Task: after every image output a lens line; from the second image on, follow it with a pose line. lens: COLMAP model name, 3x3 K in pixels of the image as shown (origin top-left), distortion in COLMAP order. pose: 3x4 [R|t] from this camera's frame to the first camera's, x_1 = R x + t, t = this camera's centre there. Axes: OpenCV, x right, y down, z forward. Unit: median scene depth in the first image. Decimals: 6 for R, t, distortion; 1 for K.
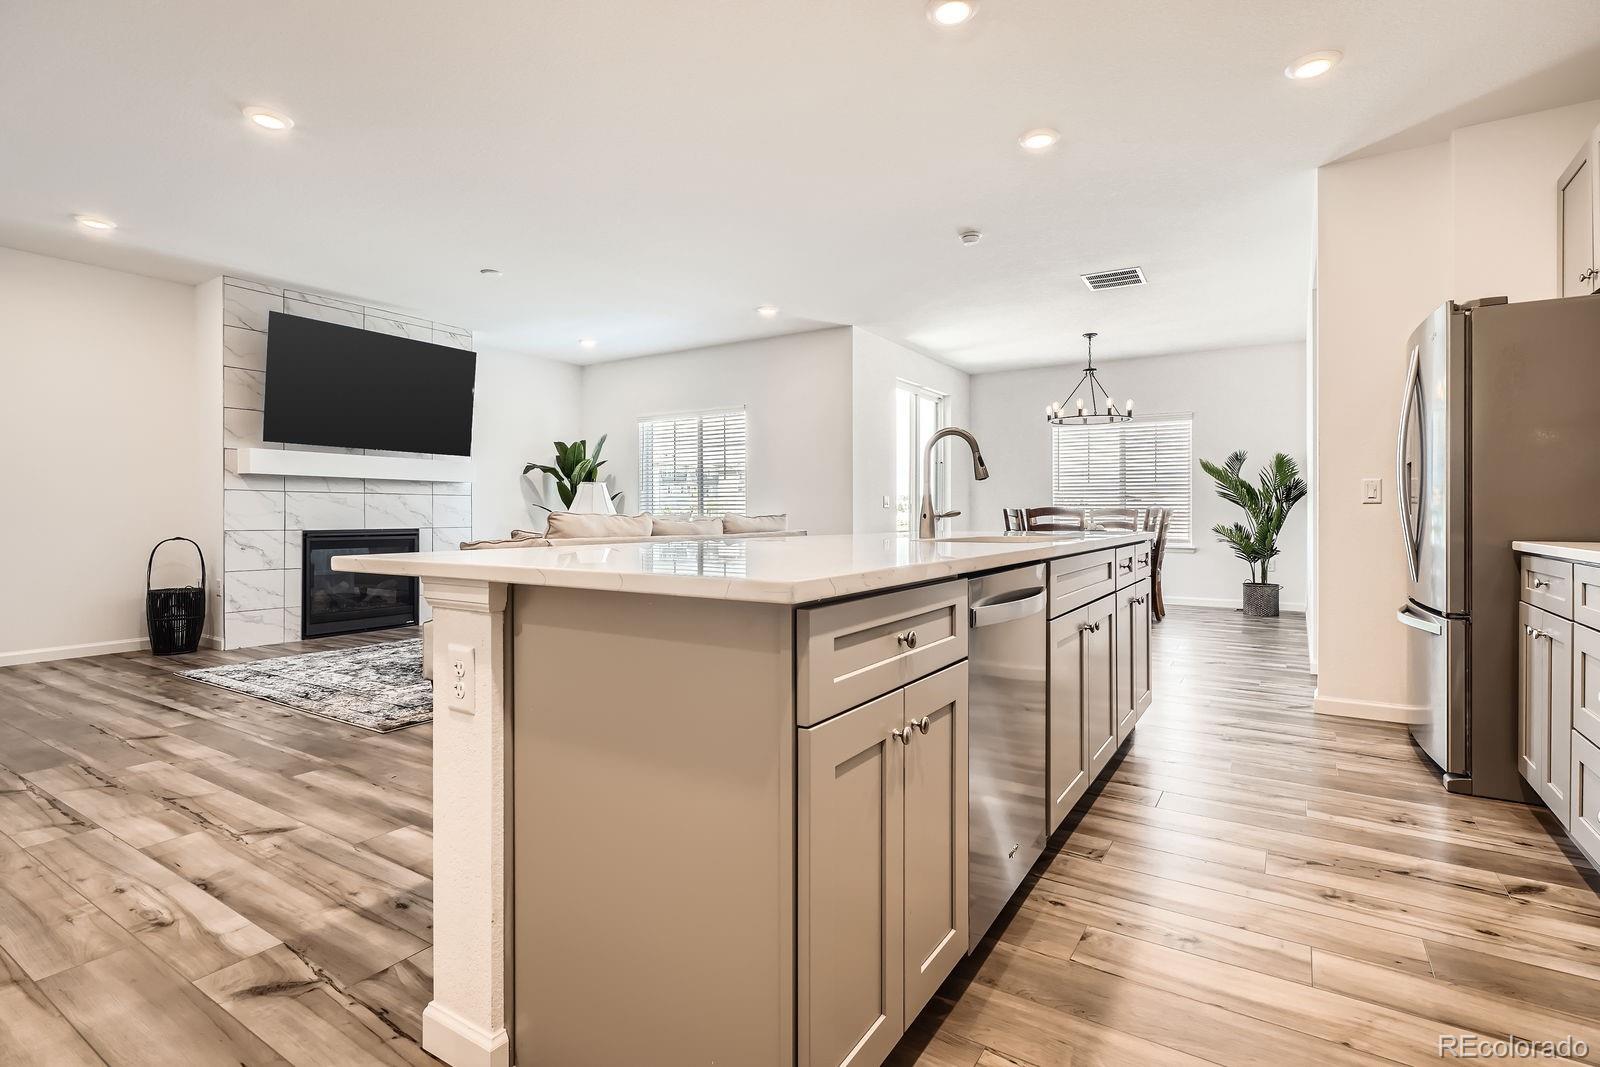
lens RADIAL K [[771.7, 0, 799.9], [0, 771.7, 521.6], [0, 0, 1]] dist [-0.006678, -0.001443]
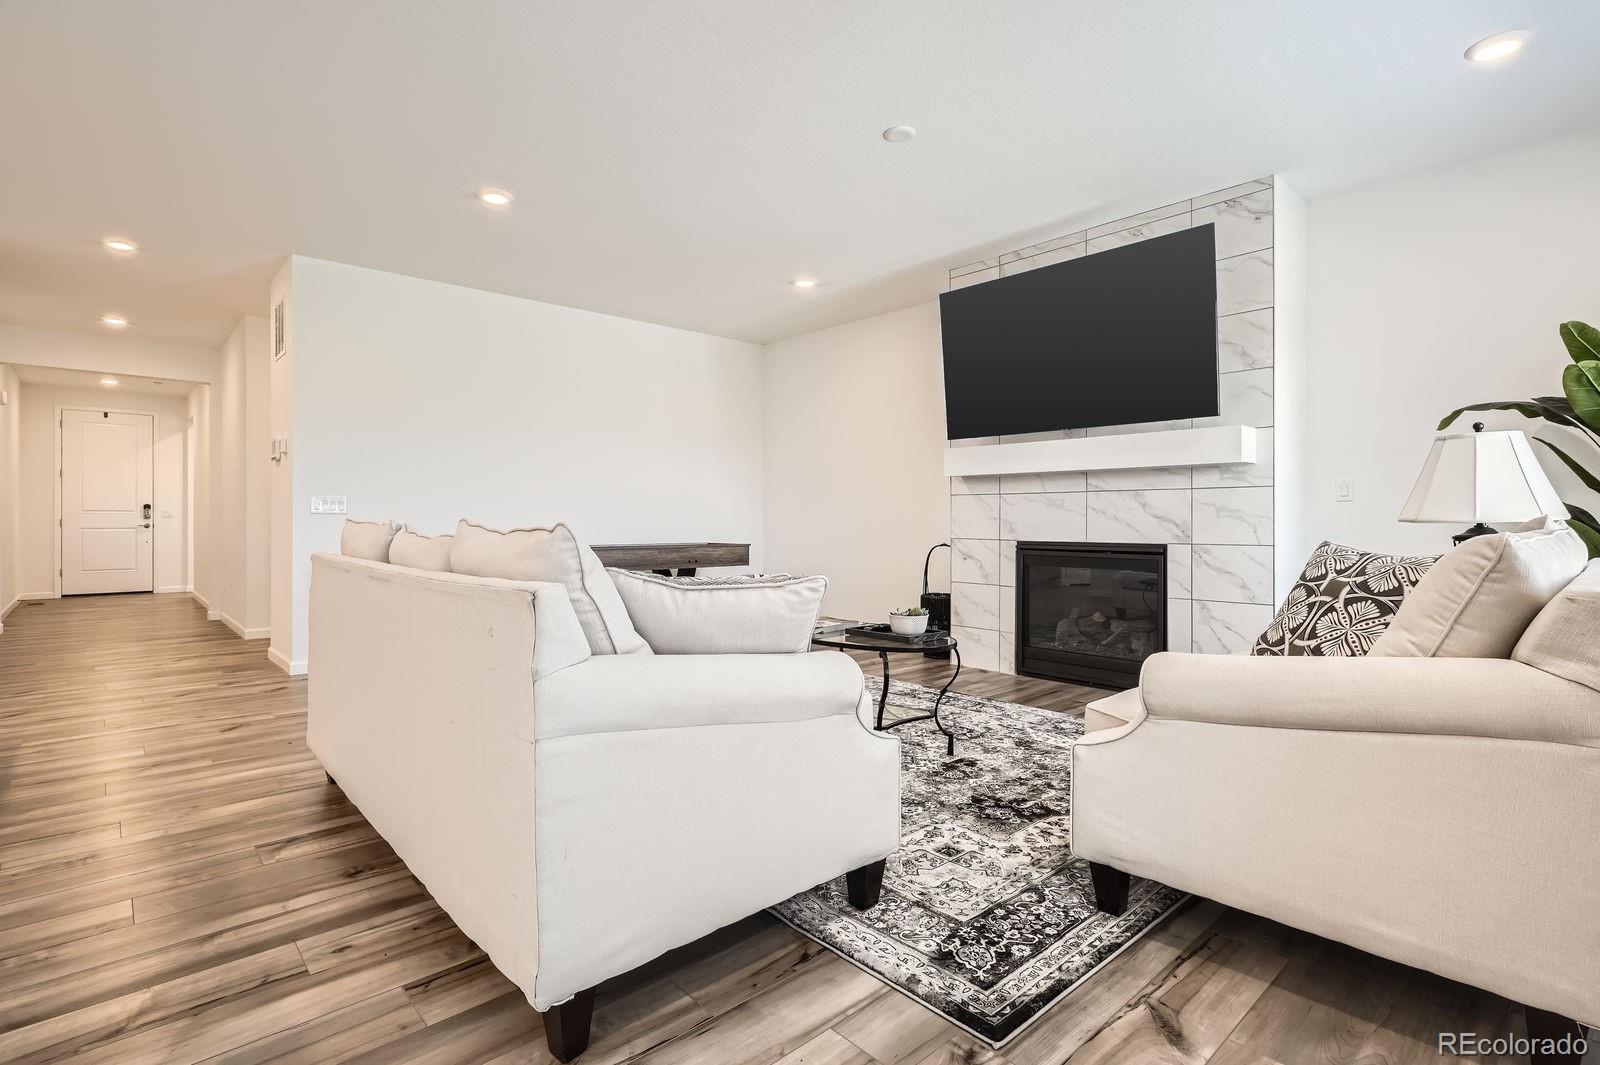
lens RADIAL K [[771.7, 0, 798.7], [0, 771.7, 521.8], [0, 0, 1]] dist [-0.006678, -0.001443]
pose [[-0.265320, 0.002508, -0.964157, 0.416877], [-0.010598, 0.999929, 0.005518, -0.021348], [0.964102, 0.011683, -0.265274, 2.010395]]
